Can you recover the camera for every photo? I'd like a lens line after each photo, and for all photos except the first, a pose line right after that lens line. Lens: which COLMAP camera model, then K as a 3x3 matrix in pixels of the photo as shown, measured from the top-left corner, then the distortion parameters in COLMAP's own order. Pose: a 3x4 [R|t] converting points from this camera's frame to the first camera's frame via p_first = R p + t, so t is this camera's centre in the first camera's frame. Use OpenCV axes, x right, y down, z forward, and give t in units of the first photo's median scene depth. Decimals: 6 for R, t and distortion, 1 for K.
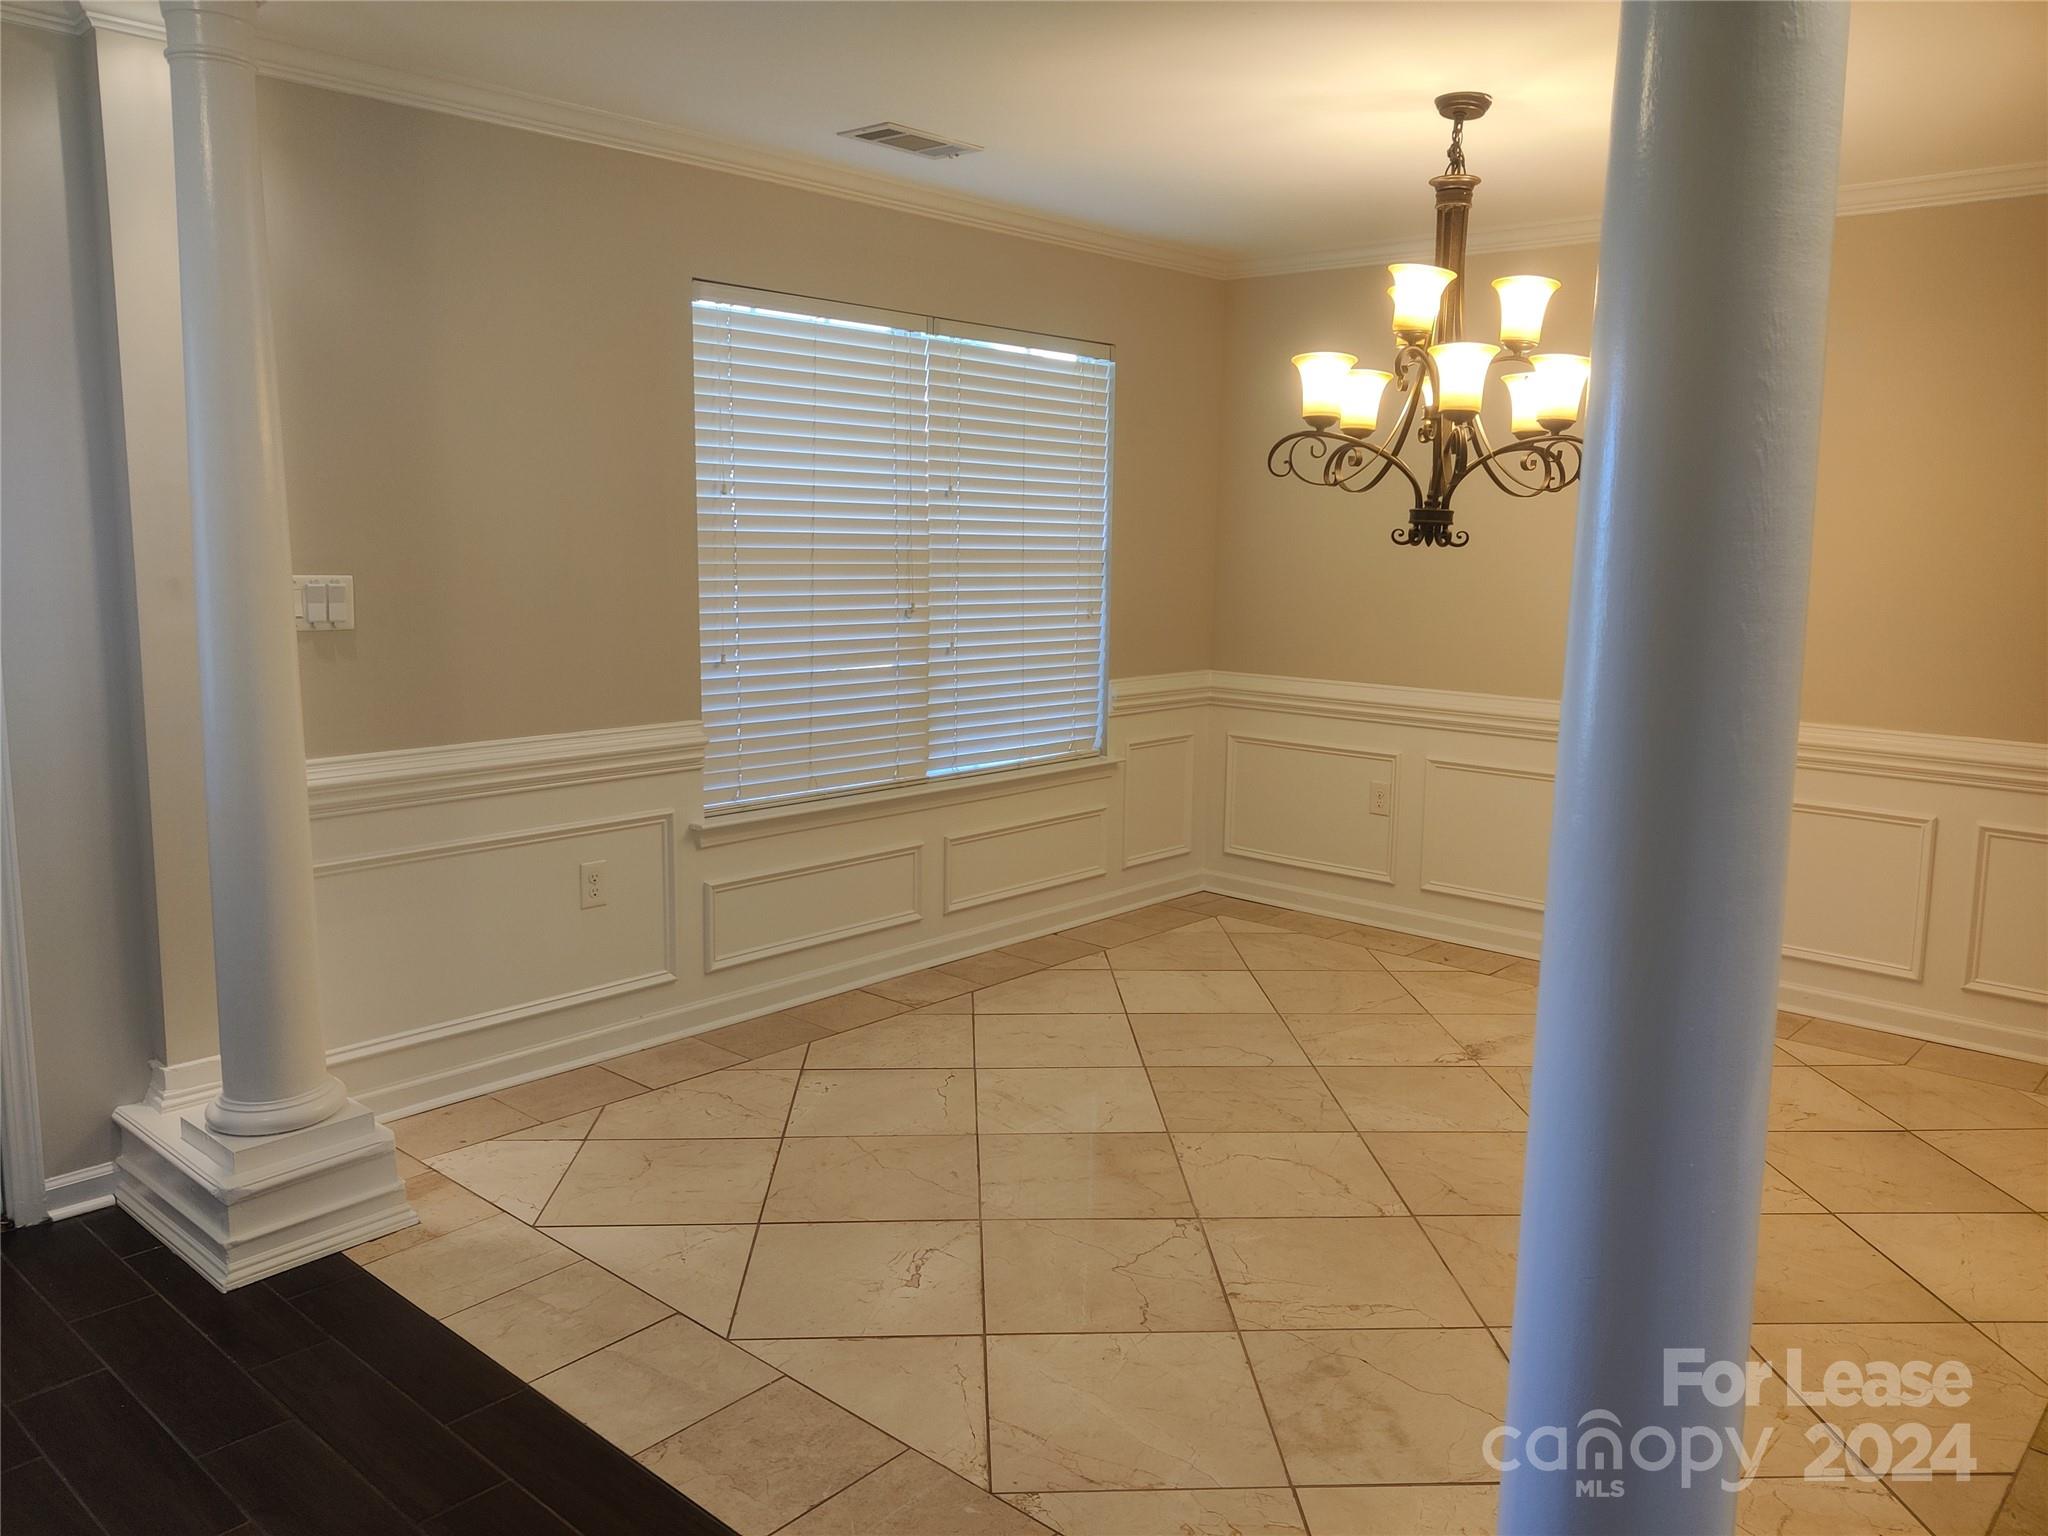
lens RADIAL K [[1562.1, 0, 1062.3], [0, 1562.1, 826.5], [0, 0, 1]] dist [0.024417, -0.015084]
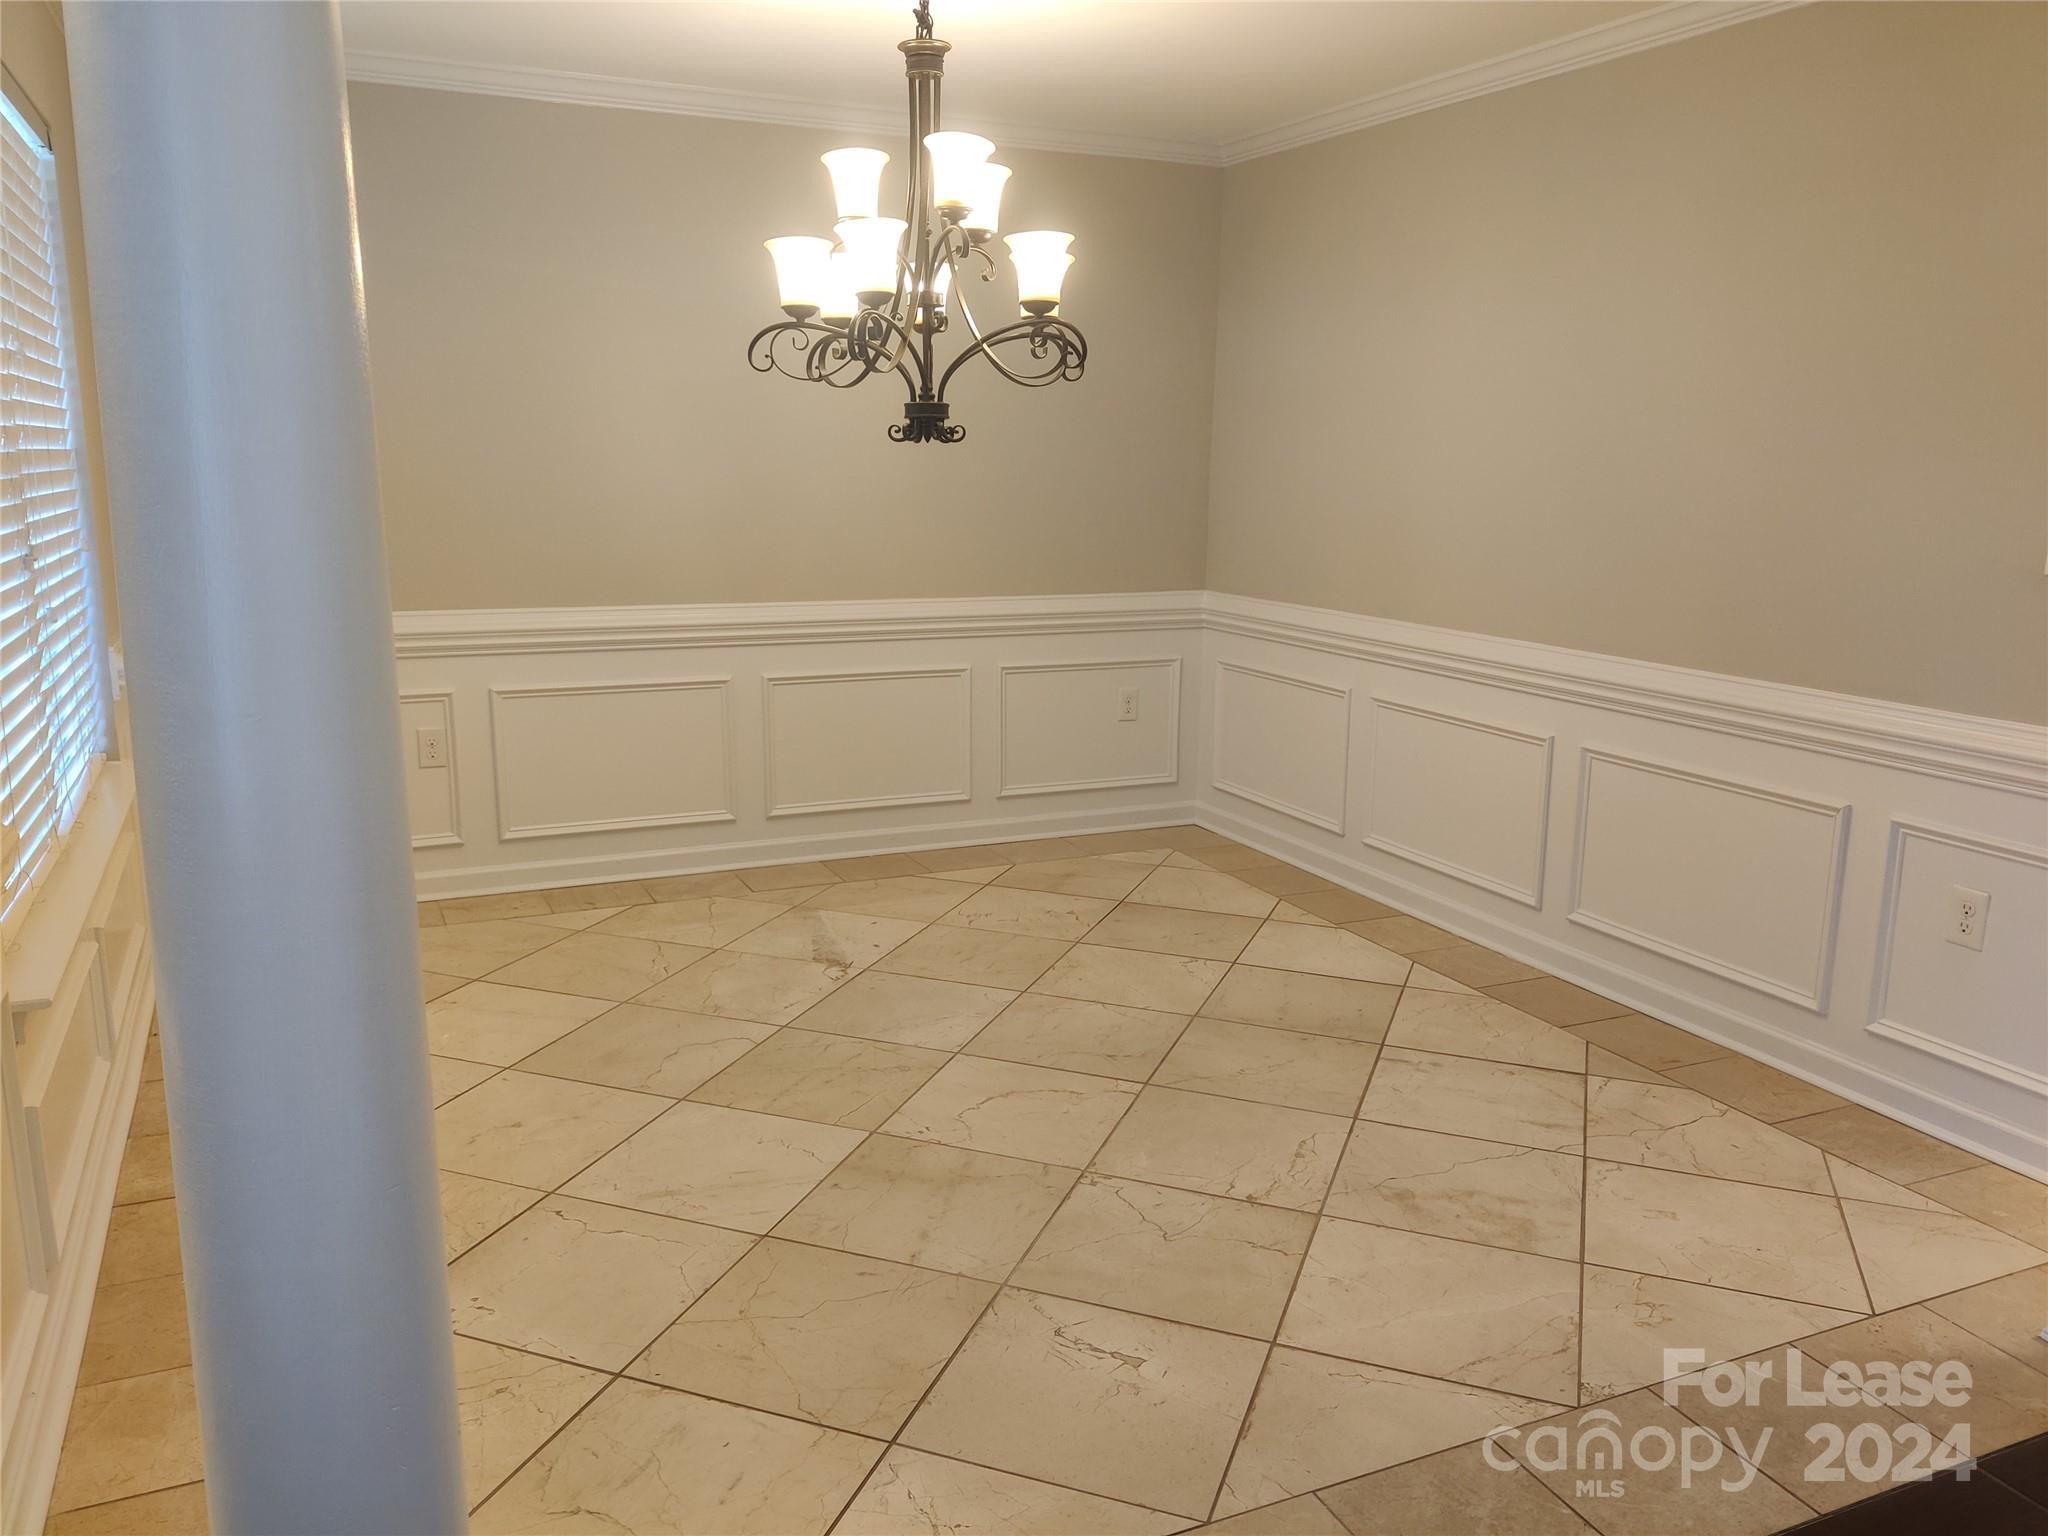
lens RADIAL K [[1562.1, 0, 1026.7], [0, 1562.1, 766.7], [0, 0, 1]] dist [0.024417, -0.015084]
pose [[0.398530, -0.197643, 0.895607, -0.621927], [0.161405, 0.976378, 0.143645, -0.112176], [-0.902841, 0.087308, 0.421016, 0.523961]]
